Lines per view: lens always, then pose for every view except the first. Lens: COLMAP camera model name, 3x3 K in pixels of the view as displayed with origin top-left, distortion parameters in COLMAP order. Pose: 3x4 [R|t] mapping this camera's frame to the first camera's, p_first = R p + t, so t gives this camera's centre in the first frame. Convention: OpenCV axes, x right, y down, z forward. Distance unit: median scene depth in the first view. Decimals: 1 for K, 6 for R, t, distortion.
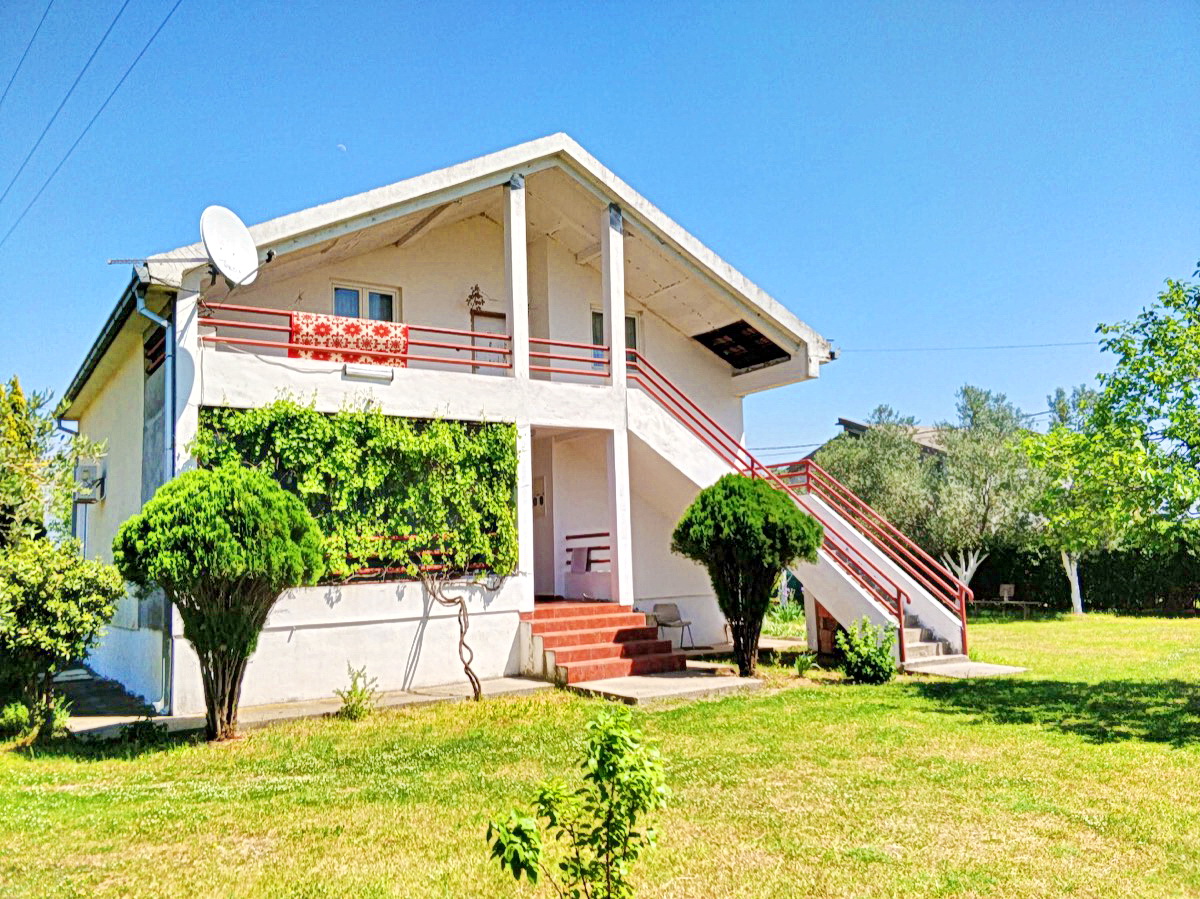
lens RADIAL K [[972.9, 0, 600.0], [0, 972.9, 449.5], [0, 0, 1]] dist [0.002148, -0.017920]
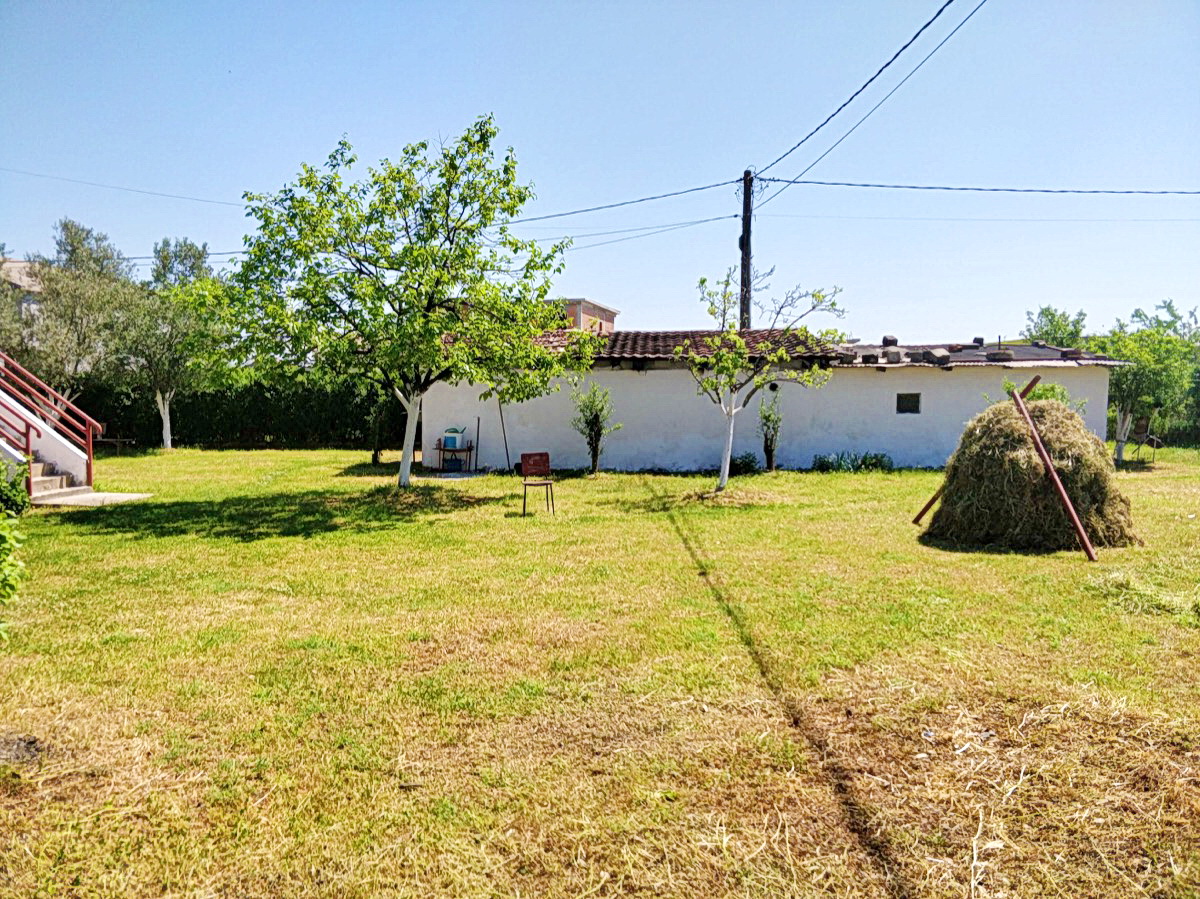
lens RADIAL K [[972.9, 0, 600.0], [0, 972.9, 449.5], [0, 0, 1]] dist [0.002148, -0.017920]
pose [[0.597418, -0.021963, 0.801630, -0.134448], [-0.103277, 0.989193, 0.104069, 0.008178], [-0.795252, -0.144963, 0.588693, -0.040558]]
